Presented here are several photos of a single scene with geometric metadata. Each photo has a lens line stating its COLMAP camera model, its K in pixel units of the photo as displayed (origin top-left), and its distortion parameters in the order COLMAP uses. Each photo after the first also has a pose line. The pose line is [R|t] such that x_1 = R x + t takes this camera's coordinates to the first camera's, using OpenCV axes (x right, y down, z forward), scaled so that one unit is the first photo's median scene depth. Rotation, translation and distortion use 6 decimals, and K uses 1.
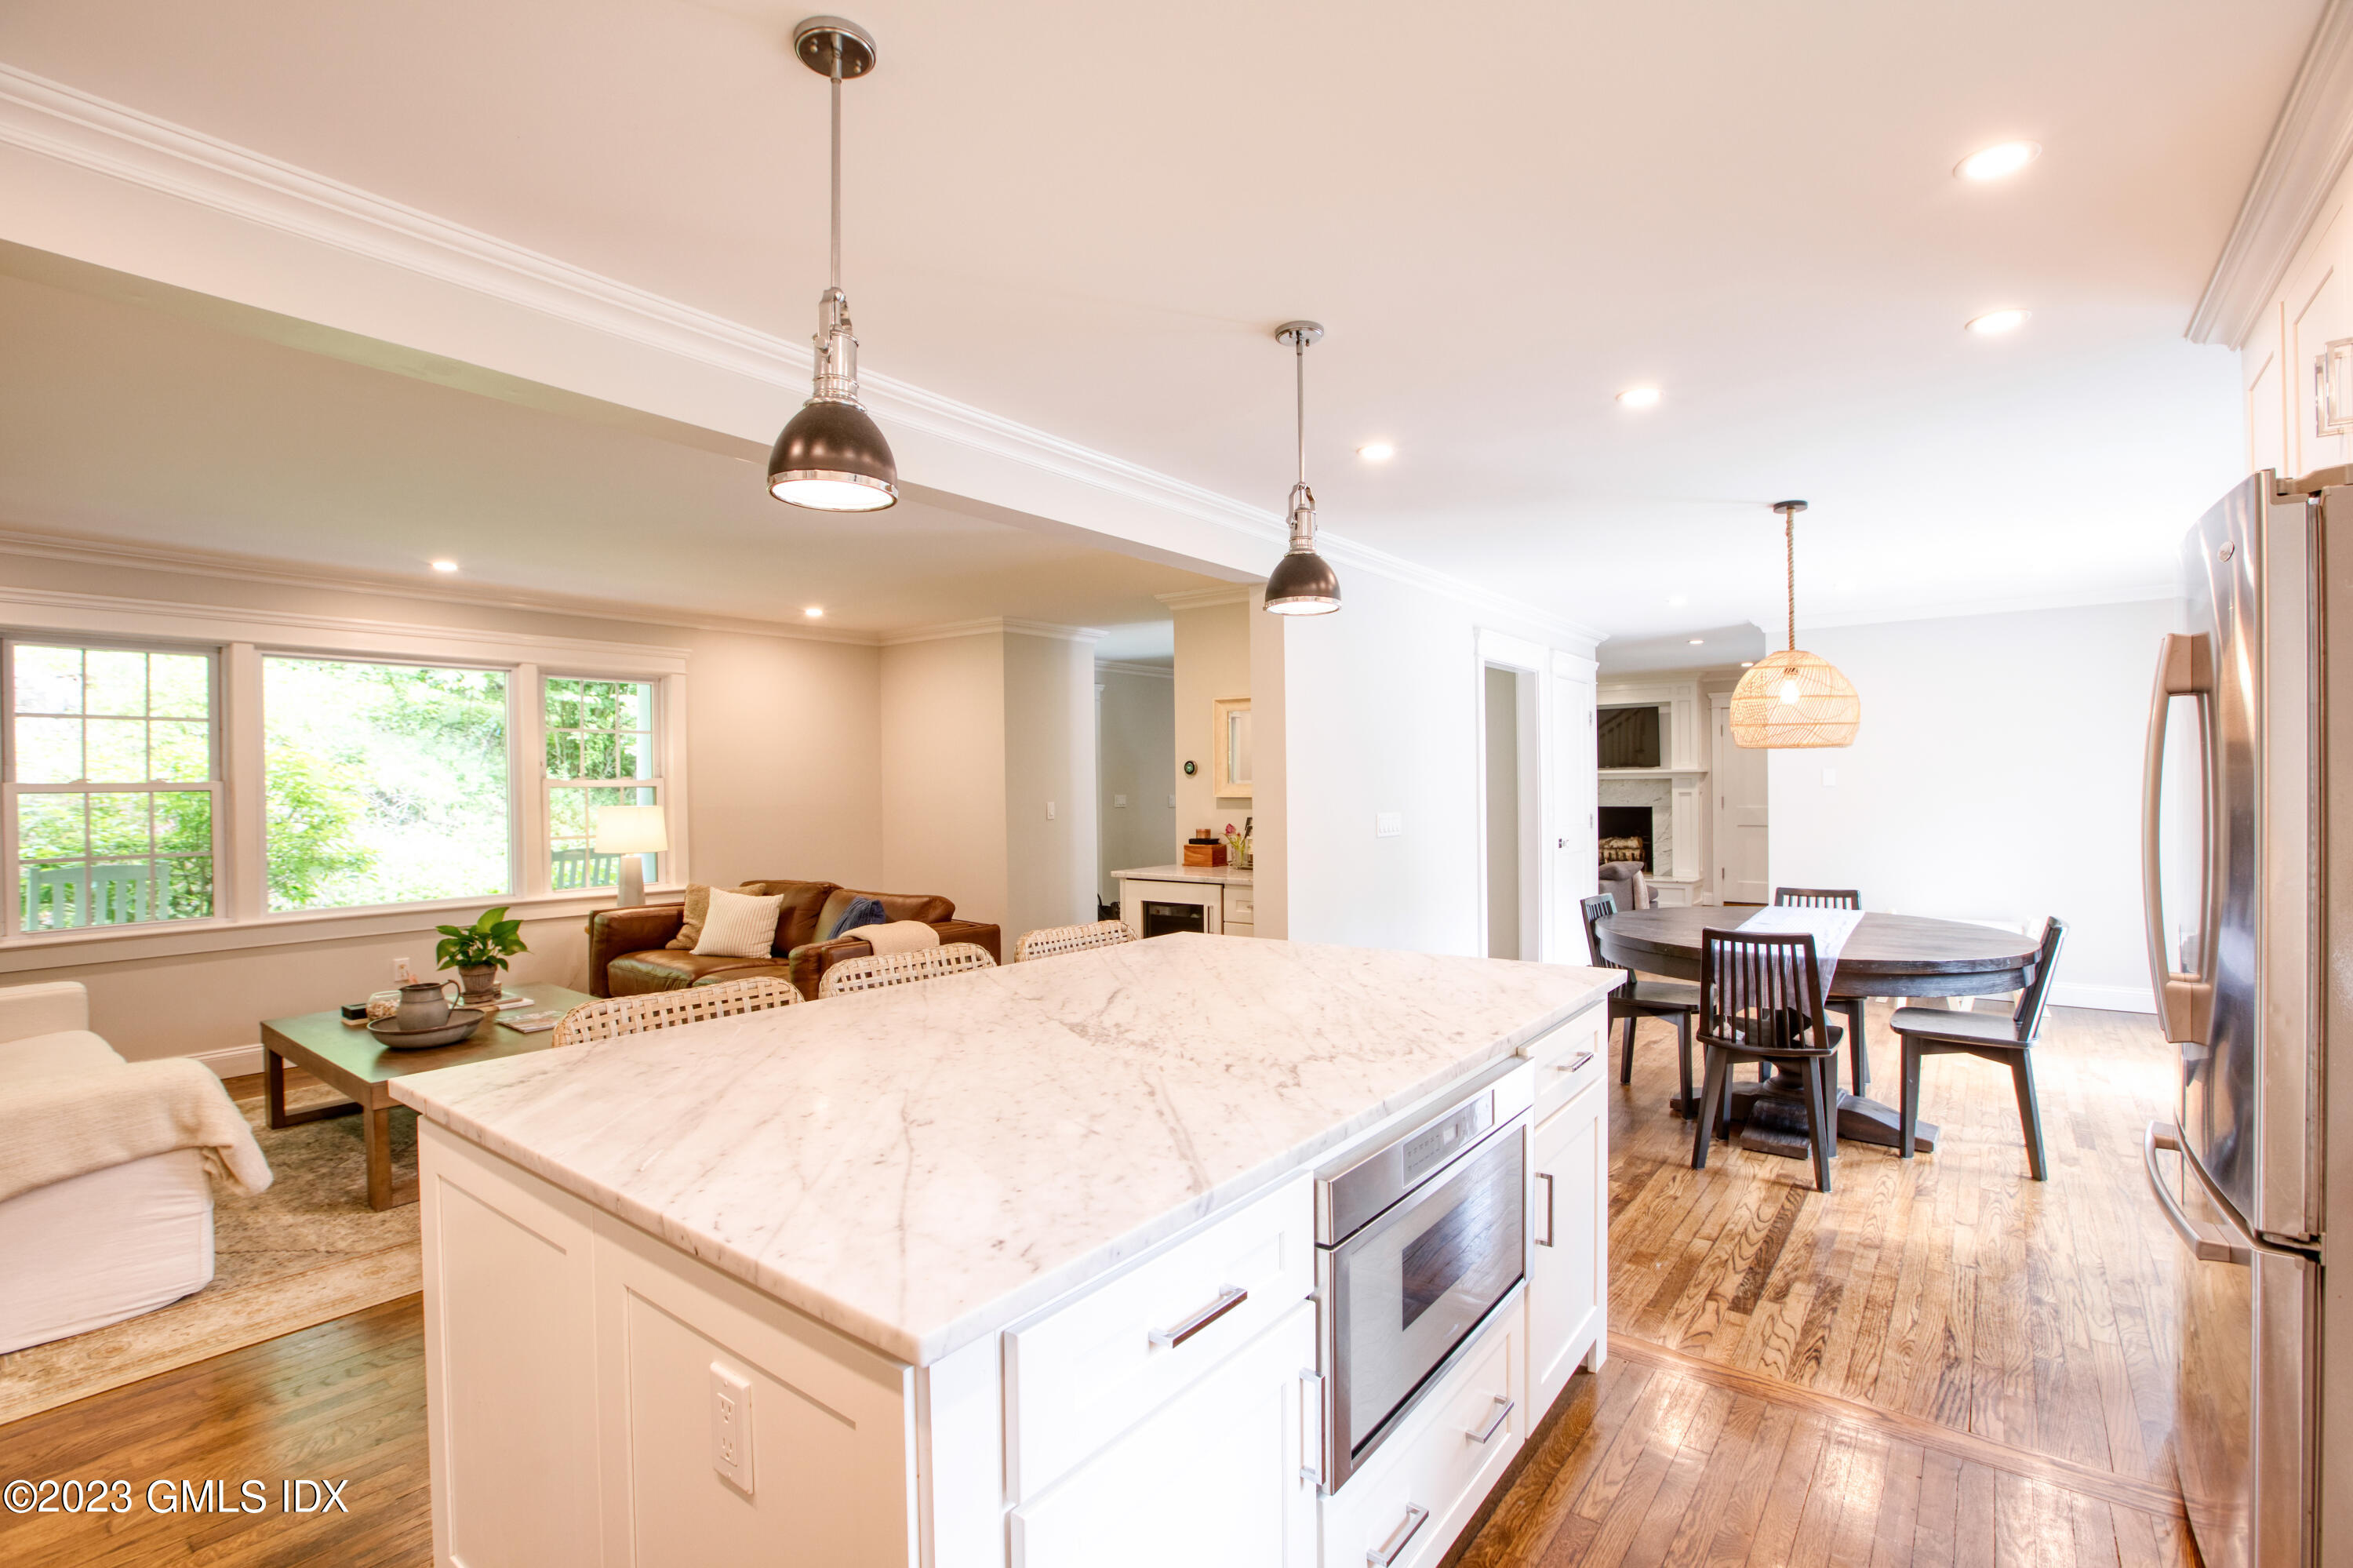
lens RADIAL K [[1065.6, 0, 1164.9], [0, 1065.6, 787.7], [0, 0, 1]] dist [-0.016102, 0.000705]
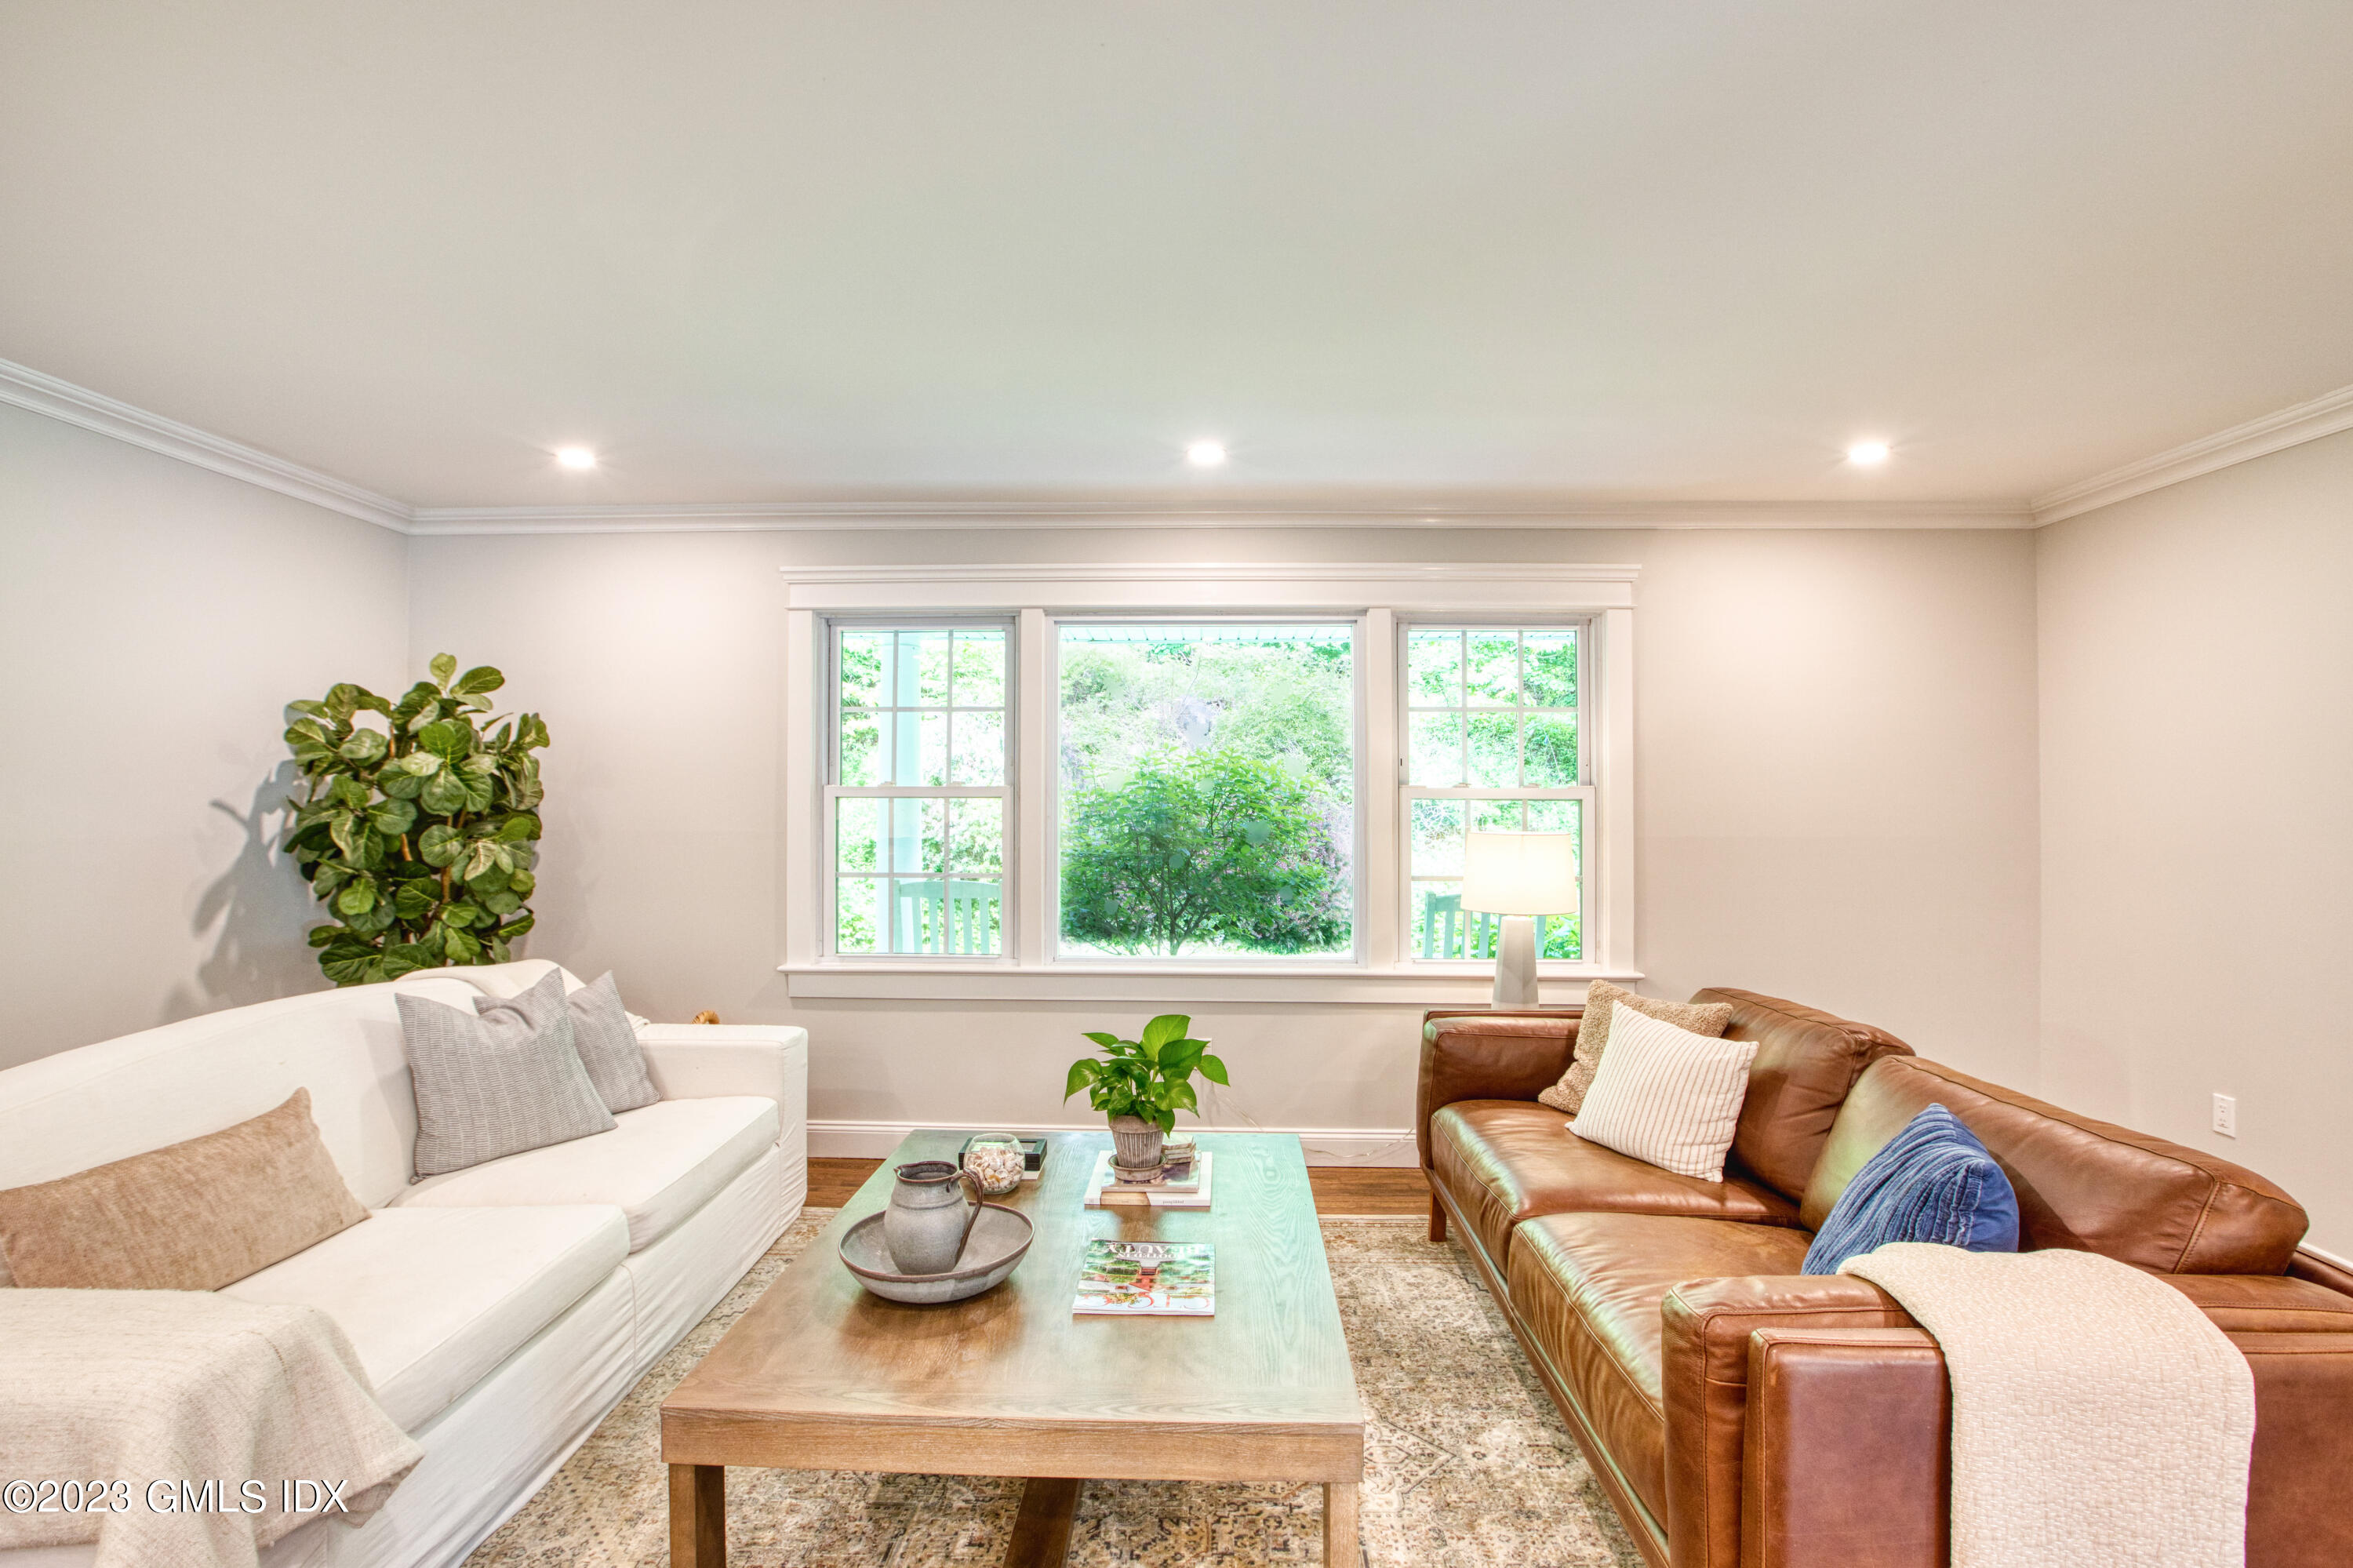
lens RADIAL K [[1098.0, 0, 1176.5], [0, 1098.0, 784.0], [0, 0, 1]] dist [-0.039407, 0.000449]
pose [[0.586484, -0.000750, -0.809961, -0.133232], [-0.013933, 0.999842, -0.011014, 0.000299], [0.809841, 0.017745, 0.586381, 0.527872]]
